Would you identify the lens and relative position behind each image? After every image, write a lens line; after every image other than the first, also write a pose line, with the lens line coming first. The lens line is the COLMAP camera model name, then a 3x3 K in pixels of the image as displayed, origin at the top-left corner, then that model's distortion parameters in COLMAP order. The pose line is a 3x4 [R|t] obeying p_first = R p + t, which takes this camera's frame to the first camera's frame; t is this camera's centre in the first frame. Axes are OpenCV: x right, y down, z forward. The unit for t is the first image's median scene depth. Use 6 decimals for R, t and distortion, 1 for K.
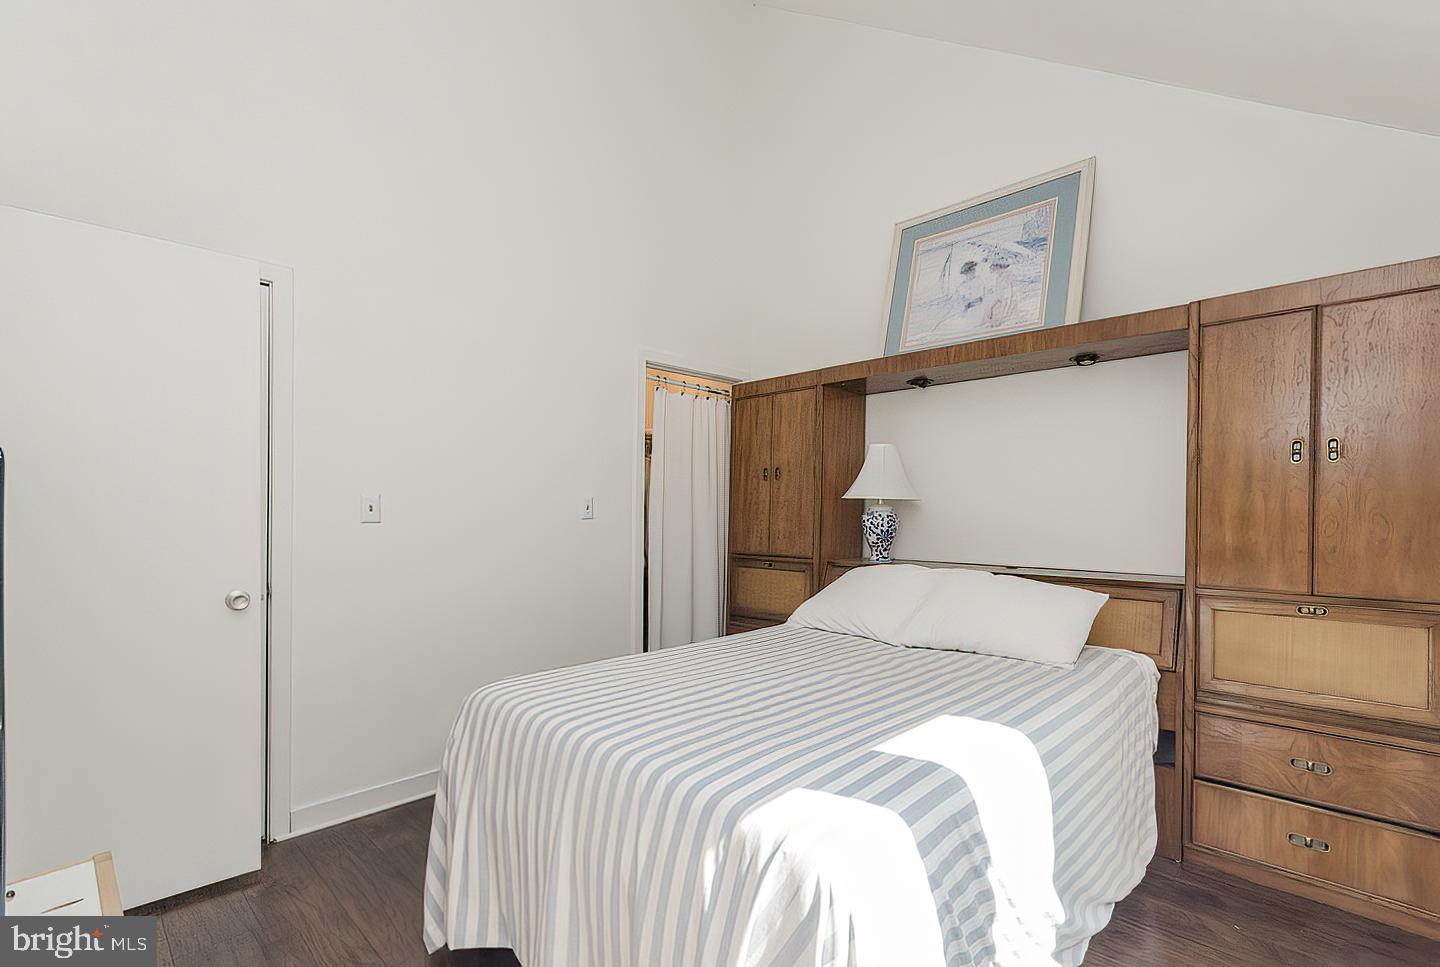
lens RADIAL K [[657.2, 0, 719.1], [0, 657.2, 514.2], [0, 0, 1]] dist [-0.000500, 0.000002]
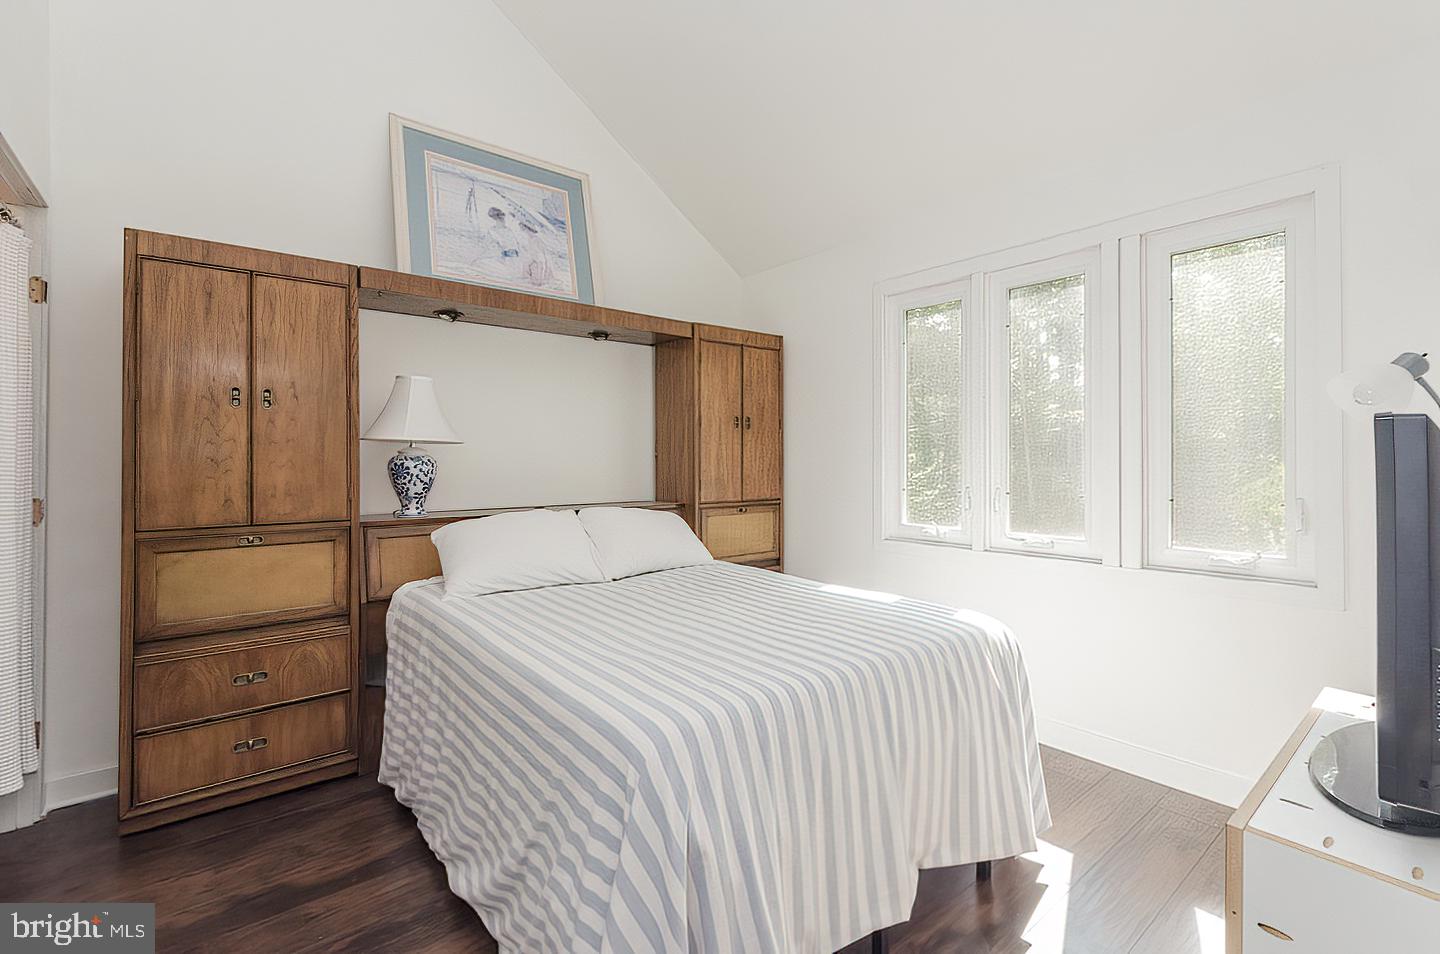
lens RADIAL K [[625.0, 0, 718.8], [0, 625.0, 462.1], [0, 0, 1]] dist [0.000832, 0.000059]
pose [[0.122628, -0.013794, 0.992357, -0.509327], [0.000873, 0.999905, 0.013791, -0.006653], [-0.992452, -0.000825, 0.122628, 0.514861]]
